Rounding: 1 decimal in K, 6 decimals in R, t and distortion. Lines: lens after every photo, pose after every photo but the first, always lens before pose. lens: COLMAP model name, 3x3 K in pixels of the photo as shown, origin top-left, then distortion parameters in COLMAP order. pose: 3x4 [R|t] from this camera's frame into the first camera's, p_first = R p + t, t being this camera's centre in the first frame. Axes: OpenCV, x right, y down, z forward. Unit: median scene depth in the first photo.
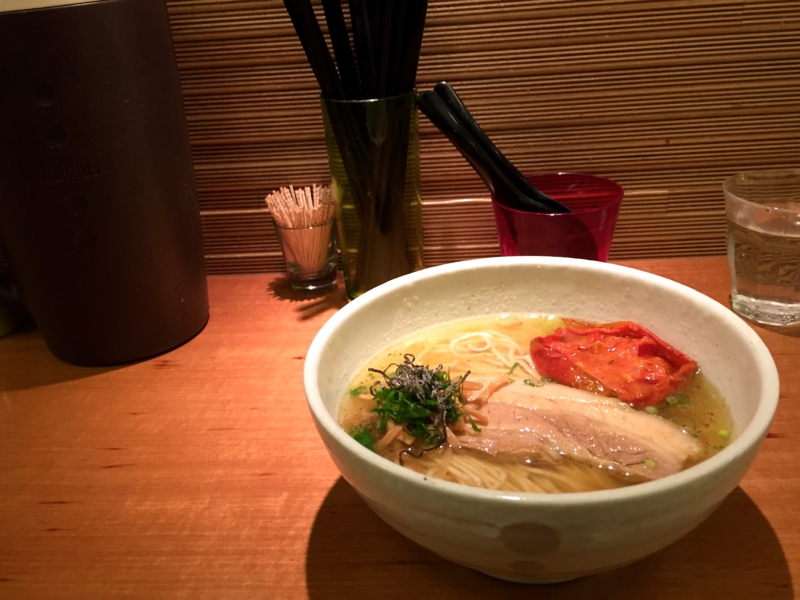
lens RADIAL K [[713.4, 0, 403.5], [0, 713.4, 305.0], [0, 0, 1]] dist [0.071892, -0.138671]
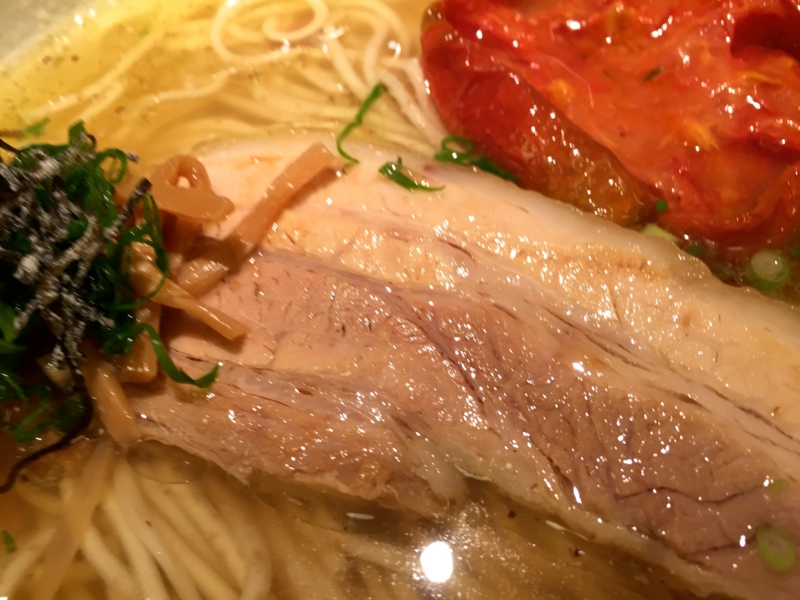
lens RADIAL K [[730.8, 0, 398.5], [0, 730.8, 310.4], [0, 0, 1]] dist [0.076966, -0.169299]
pose [[0.999002, -0.040269, 0.019343, 0.152130], [0.025550, 0.870196, 0.492043, 0.000591], [-0.036646, -0.491058, 0.870356, 0.620810]]
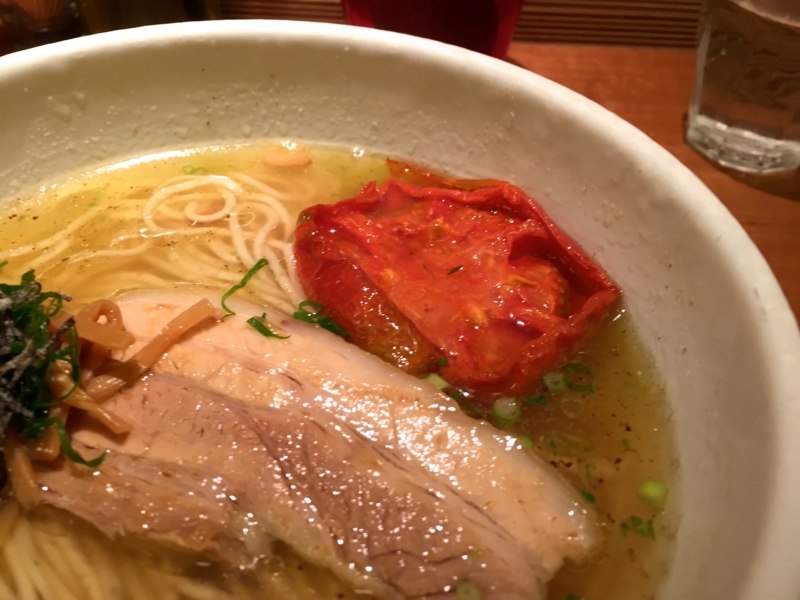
lens RADIAL K [[713.4, 0, 403.5], [0, 713.4, 305.0], [0, 0, 1]] dist [0.071892, -0.138671]
pose [[0.992430, 0.045952, 0.113893, 0.193970], [-0.079087, 0.948609, 0.306408, -0.044113], [-0.093960, -0.313096, 0.945062, 0.515487]]
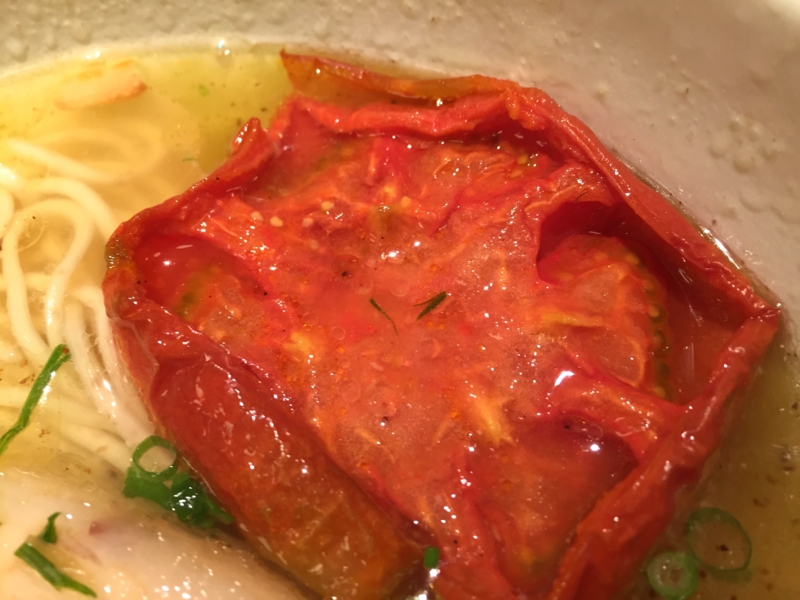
lens RADIAL K [[730.8, 0, 398.5], [0, 730.8, 310.4], [0, 0, 1]] dist [0.076966, -0.169299]
pose [[0.987368, -0.151954, 0.044884, 0.258197], [0.099584, 0.815487, 0.570144, -0.061892], [-0.123238, -0.558472, 0.820318, 0.767863]]
